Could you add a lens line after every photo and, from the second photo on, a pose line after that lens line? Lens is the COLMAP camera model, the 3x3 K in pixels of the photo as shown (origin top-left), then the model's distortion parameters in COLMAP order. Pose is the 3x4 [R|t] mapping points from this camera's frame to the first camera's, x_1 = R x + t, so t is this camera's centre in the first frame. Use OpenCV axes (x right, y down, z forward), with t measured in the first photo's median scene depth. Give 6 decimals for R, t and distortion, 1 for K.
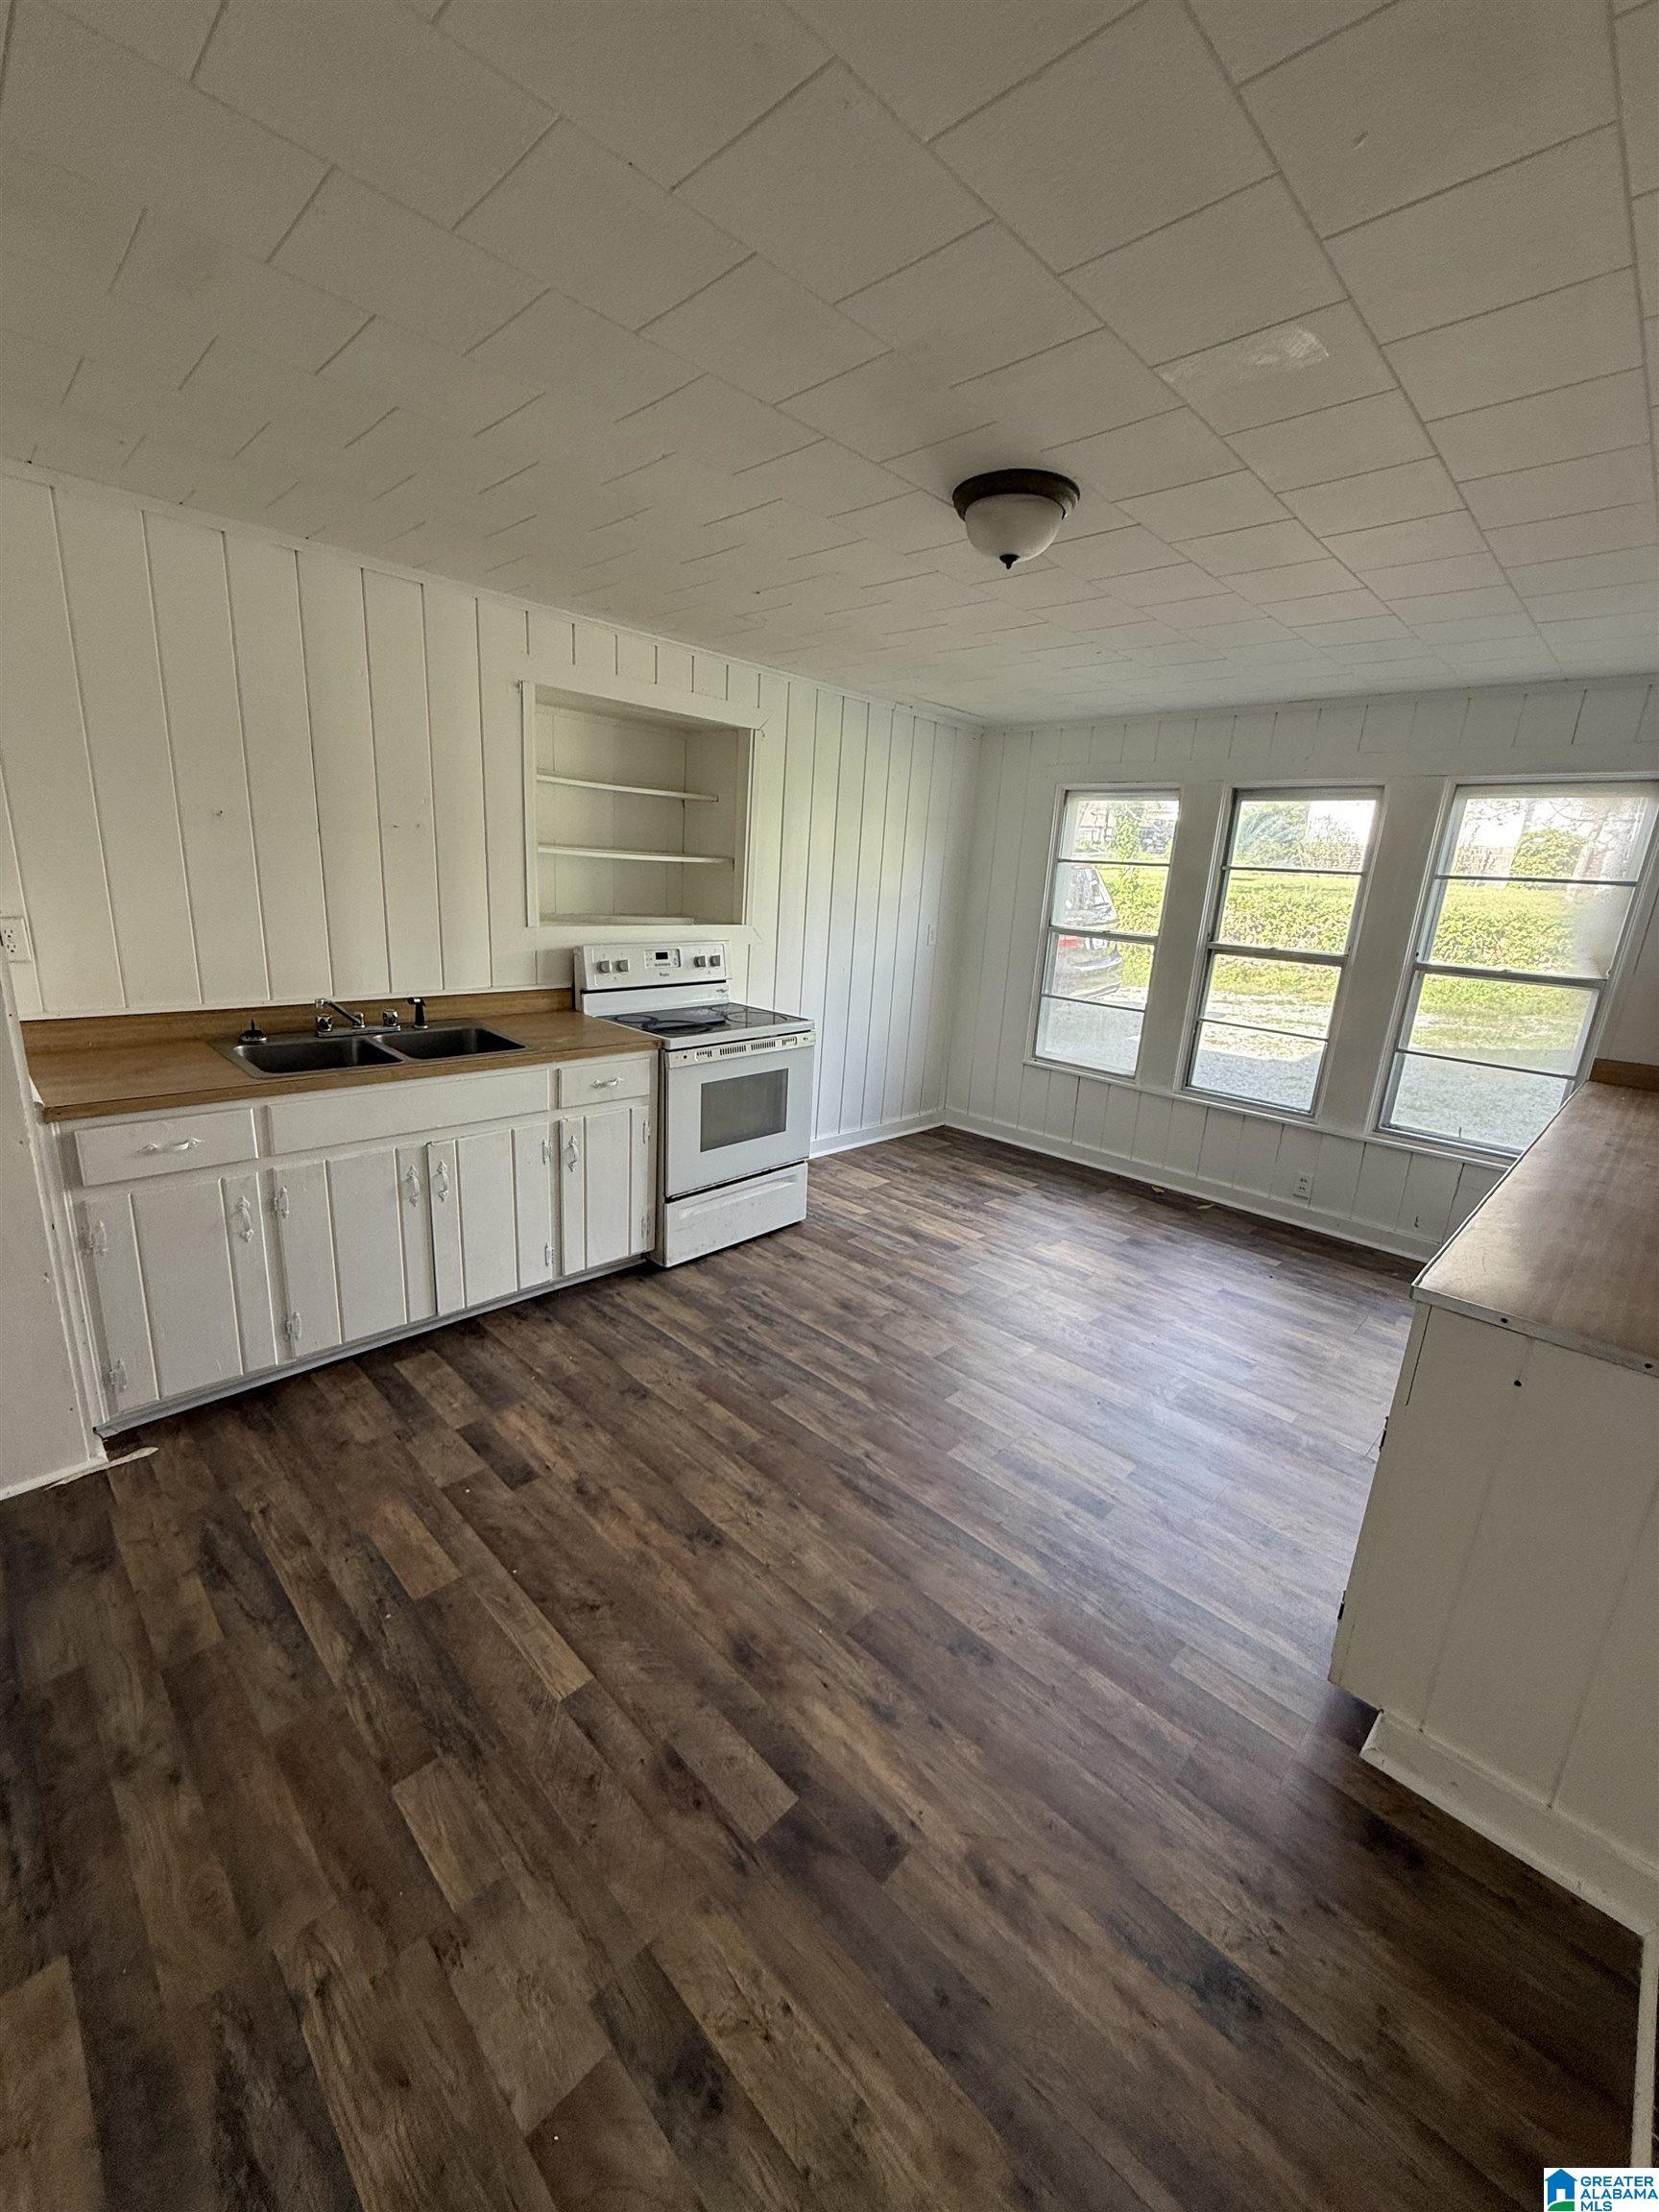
lens RADIAL K [[882.4, 0, 817.5], [0, 882.4, 1114.4], [0, 0, 1]] dist [-0.001246, -0.001195]
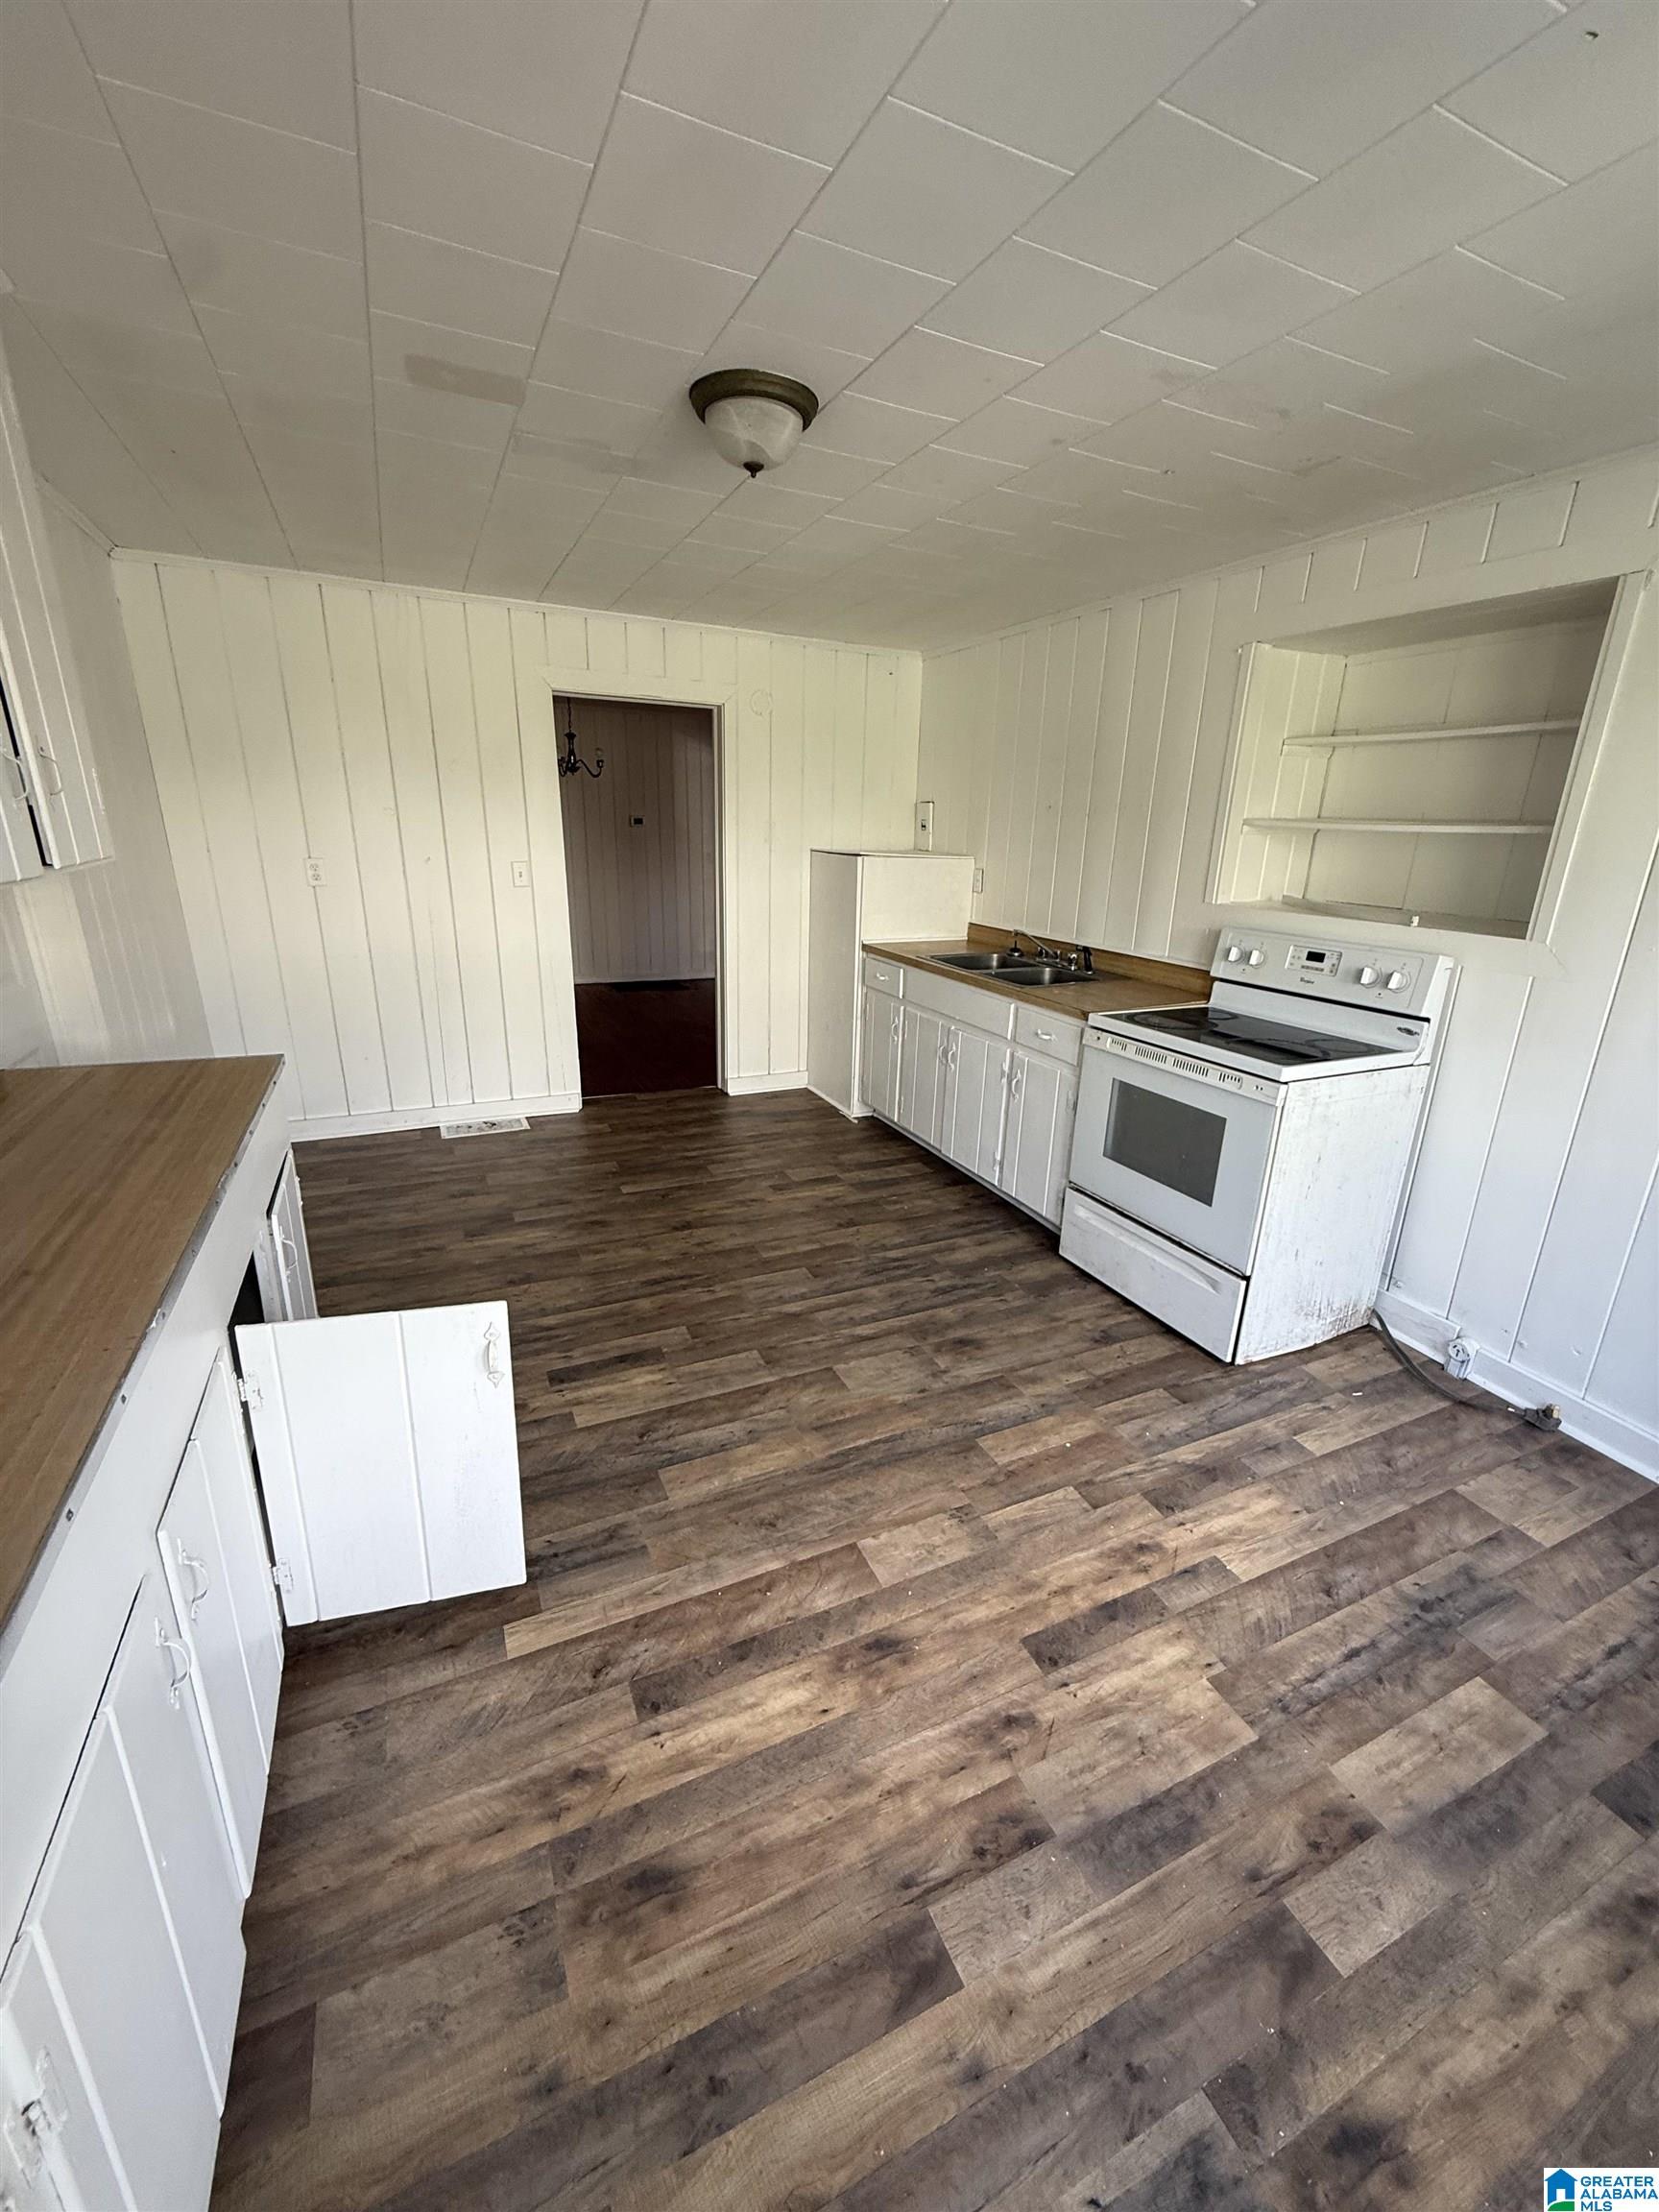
lens RADIAL K [[882.4, 0, 826.4], [0, 882.4, 1092.9], [0, 0, 1]] dist [-0.001246, -0.001195]
pose [[-0.348253, 0.210323, -0.913501, 0.758706], [-0.303729, 0.896616, 0.322226, -0.214008], [0.886831, 0.389673, -0.248368, 0.964478]]
